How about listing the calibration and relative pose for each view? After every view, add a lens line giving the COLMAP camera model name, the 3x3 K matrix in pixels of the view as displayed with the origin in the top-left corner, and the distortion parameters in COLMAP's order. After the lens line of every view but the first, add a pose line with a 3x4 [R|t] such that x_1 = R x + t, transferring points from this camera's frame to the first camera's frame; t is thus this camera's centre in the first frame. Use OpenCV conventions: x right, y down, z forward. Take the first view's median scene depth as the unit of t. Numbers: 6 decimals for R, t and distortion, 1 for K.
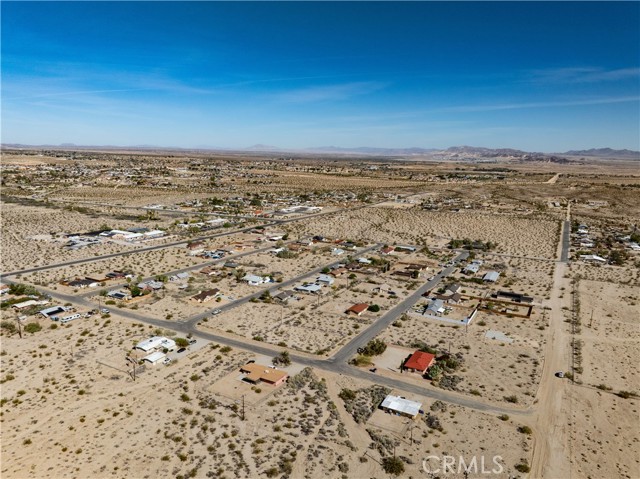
lens RADIAL K [[450.8, 0, 321.4], [0, 450.8, 236.7], [0, 0, 1]] dist [-0.039665, 0.003008]
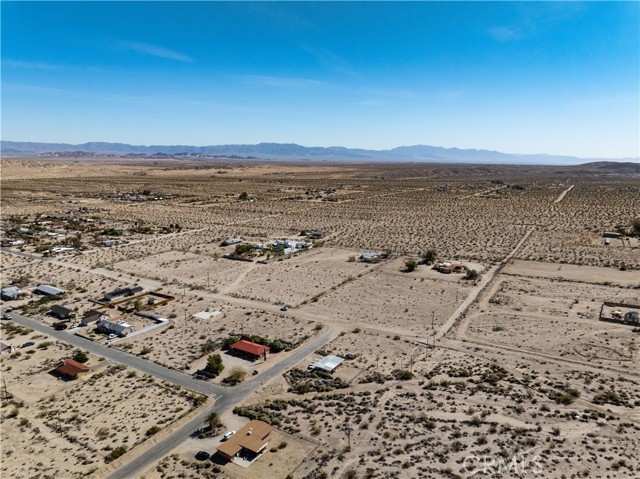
lens RADIAL K [[450.8, 0, 321.4], [0, 450.8, 239.7], [0, 0, 1]] dist [-0.039665, 0.003008]
pose [[0.051914, -0.207685, 0.976817, -0.781583], [0.178041, 0.964391, 0.195581, -0.151873], [-0.982653, 0.163760, 0.087042, 0.726473]]
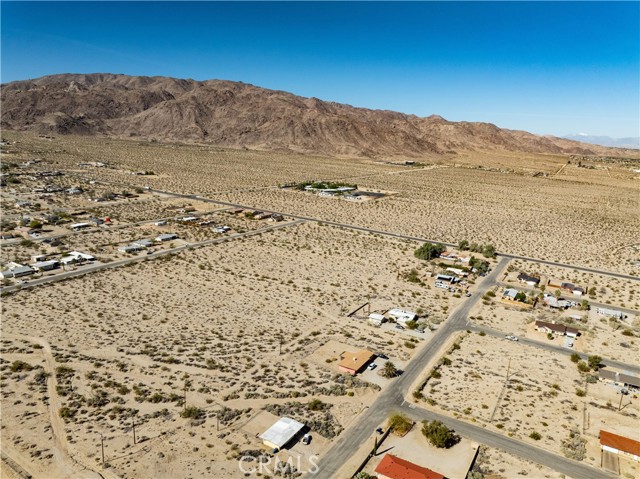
lens RADIAL K [[450.8, 0, 320.8], [0, 450.8, 240.4], [0, 0, 1]] dist [-0.039665, 0.003008]
pose [[-0.046275, 0.198421, -0.979024, 0.805343], [-0.217652, 0.954524, 0.203743, -0.146297], [0.974929, 0.222515, -0.000984, 0.834418]]
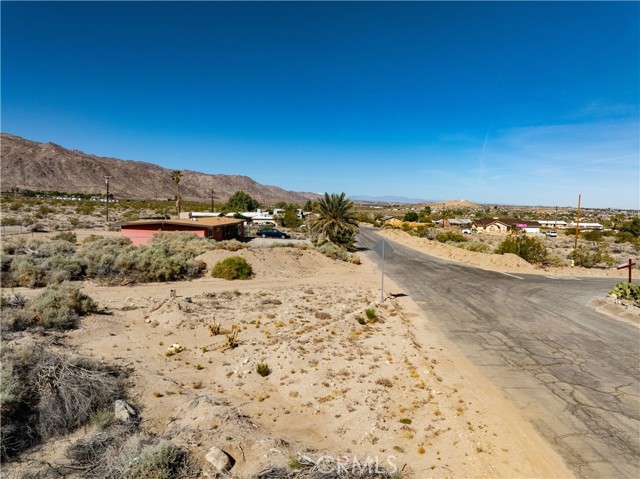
lens RADIAL K [[450.8, 0, 319.8], [0, 450.8, 244.7], [0, 0, 1]] dist [-0.039665, 0.003008]
pose [[0.457079, 0.065047, -0.887044, 0.131100], [-0.176659, 0.984091, -0.018866, 0.297043], [0.871705, 0.165328, 0.461298, 0.918052]]
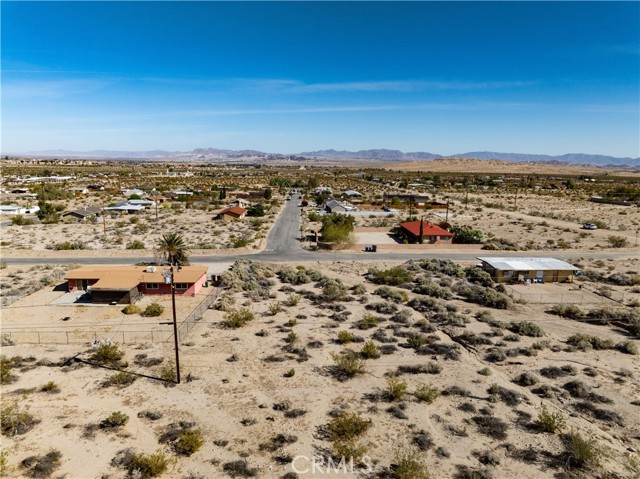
lens RADIAL K [[450.8, 0, 321.2], [0, 450.8, 237.6], [0, 0, 1]] dist [-0.039665, 0.003008]
pose [[0.855173, -0.093555, 0.509829, -0.176762], [0.096110, 0.995141, 0.021398, 0.271497], [-0.509354, 0.030701, 0.860009, 0.613396]]
